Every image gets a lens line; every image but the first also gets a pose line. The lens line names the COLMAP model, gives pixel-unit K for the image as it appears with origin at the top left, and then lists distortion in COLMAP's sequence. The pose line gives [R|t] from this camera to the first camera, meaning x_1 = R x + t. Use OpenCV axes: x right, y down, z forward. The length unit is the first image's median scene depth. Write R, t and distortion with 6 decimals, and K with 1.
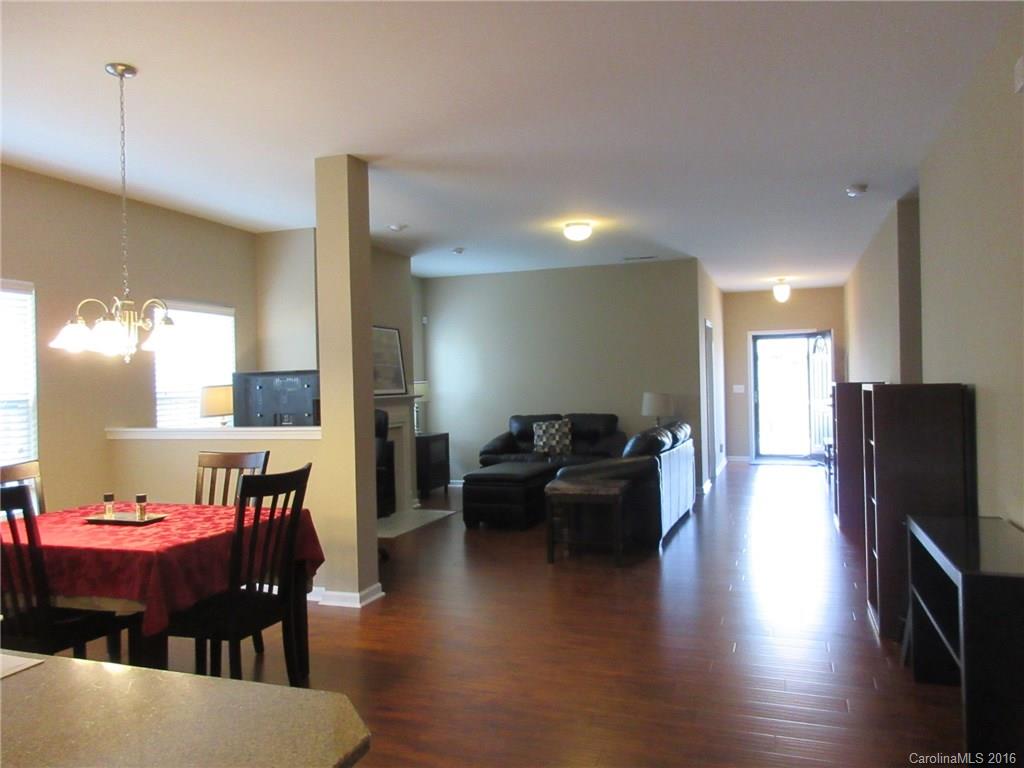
lens RADIAL K [[766.9, 0, 516.5], [0, 766.9, 389.9], [0, 0, 1]] dist [0.005071, 0.008913]
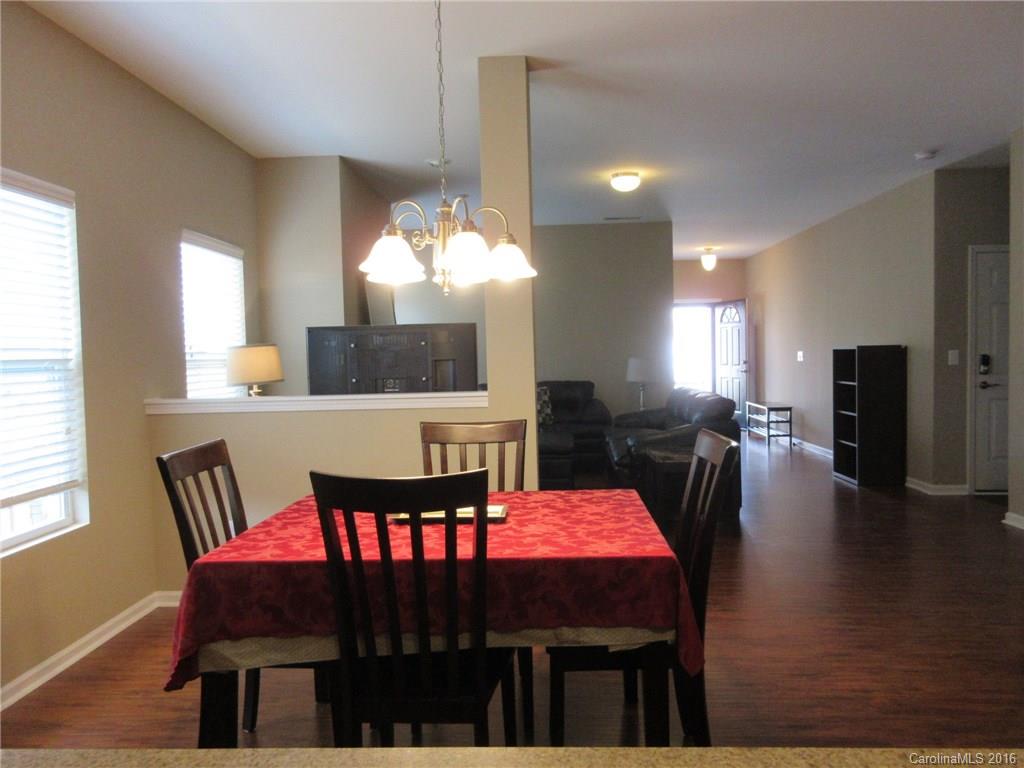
lens RADIAL K [[766.9, 0, 520.3], [0, 766.9, 378.5], [0, 0, 1]] dist [0.005071, 0.008913]
pose [[0.954978, -0.010094, 0.296505, -0.317403], [0.004849, 0.999819, 0.018420, 0.013869], [-0.296637, -0.016153, 0.954854, 0.146552]]
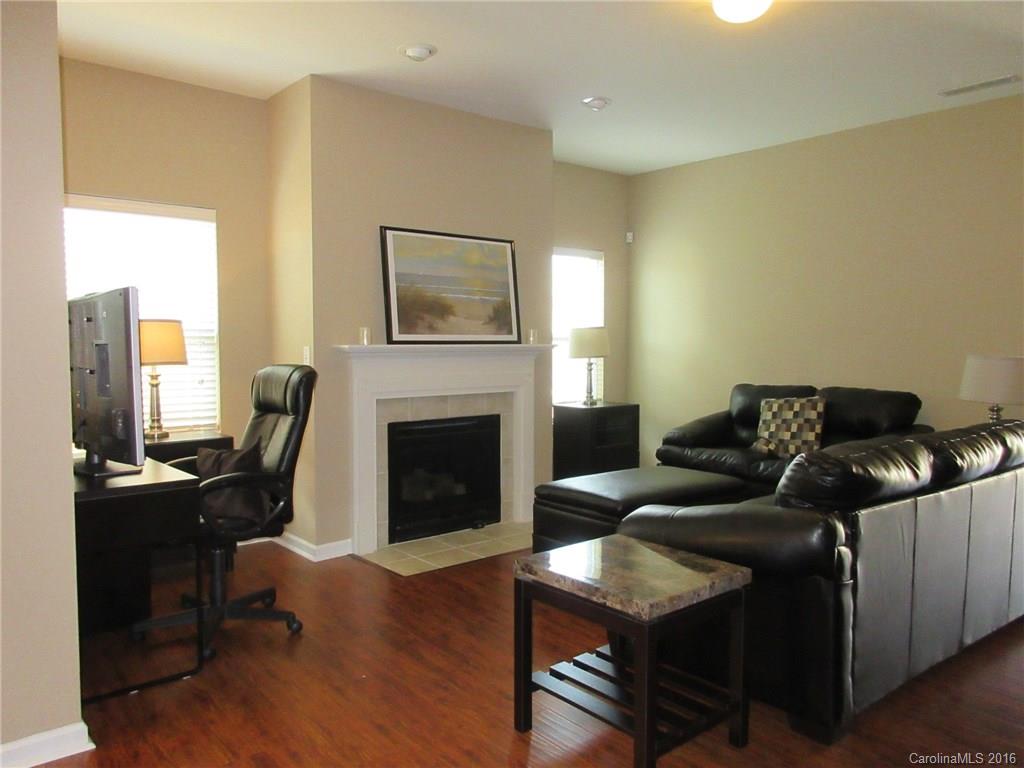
lens RADIAL K [[766.9, 0, 508.5], [0, 766.9, 376.3], [0, 0, 1]] dist [0.005071, 0.008913]
pose [[0.861518, 0.050929, -0.505166, 0.205288], [-0.027852, 0.998199, 0.053136, -0.000834], [0.506962, -0.031708, 0.861385, 0.513611]]
